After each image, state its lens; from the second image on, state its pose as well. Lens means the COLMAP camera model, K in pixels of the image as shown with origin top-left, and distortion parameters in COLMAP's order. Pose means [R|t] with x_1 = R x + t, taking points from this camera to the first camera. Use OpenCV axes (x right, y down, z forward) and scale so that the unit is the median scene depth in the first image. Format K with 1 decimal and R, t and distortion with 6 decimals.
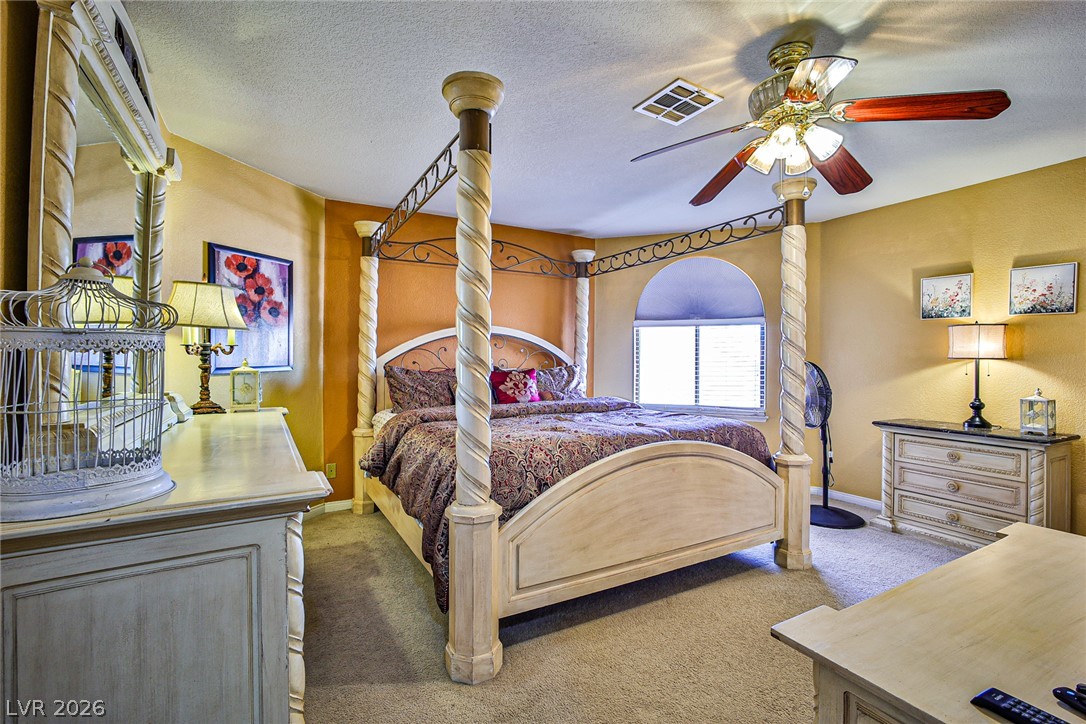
lens RADIAL K [[459.8, 0, 540.5], [0, 459.8, 360.2], [0, 0, 1]] dist [-0.004298, -0.000163]
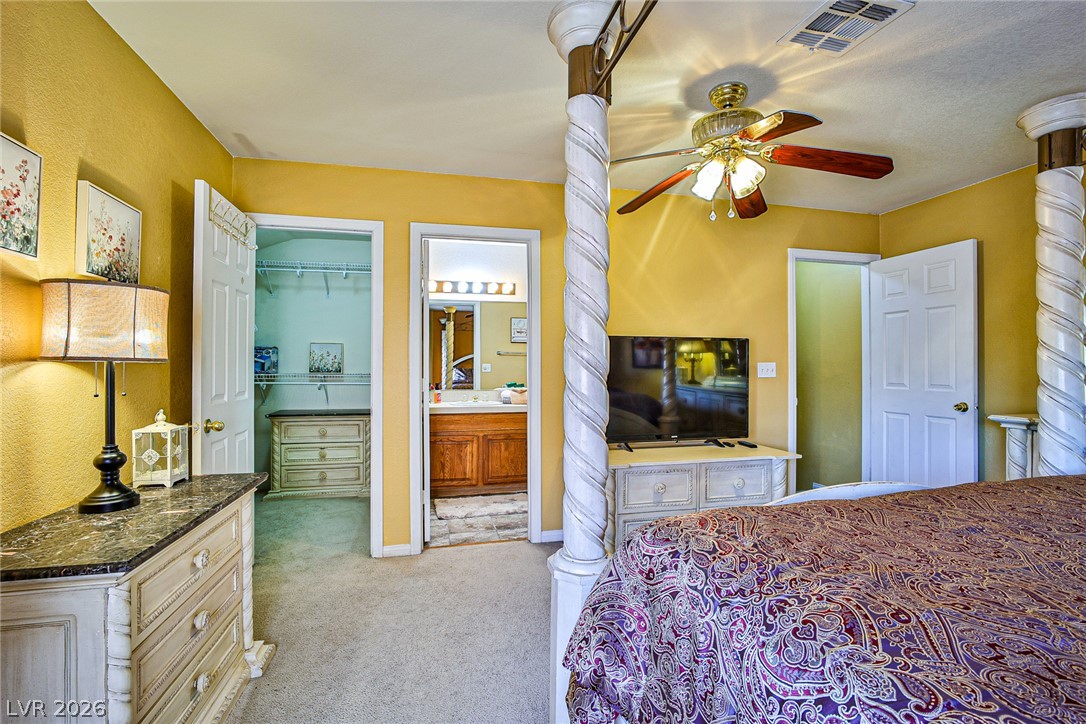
lens RADIAL K [[459.8, 0, 542.4], [0, 459.8, 361.9], [0, 0, 1]] dist [-0.004298, -0.000163]
pose [[-0.964423, 0.002611, 0.264350, 0.413757], [0.001032, 0.999981, -0.006110, 0.001308], [-0.264361, -0.005620, -0.964407, 1.335025]]
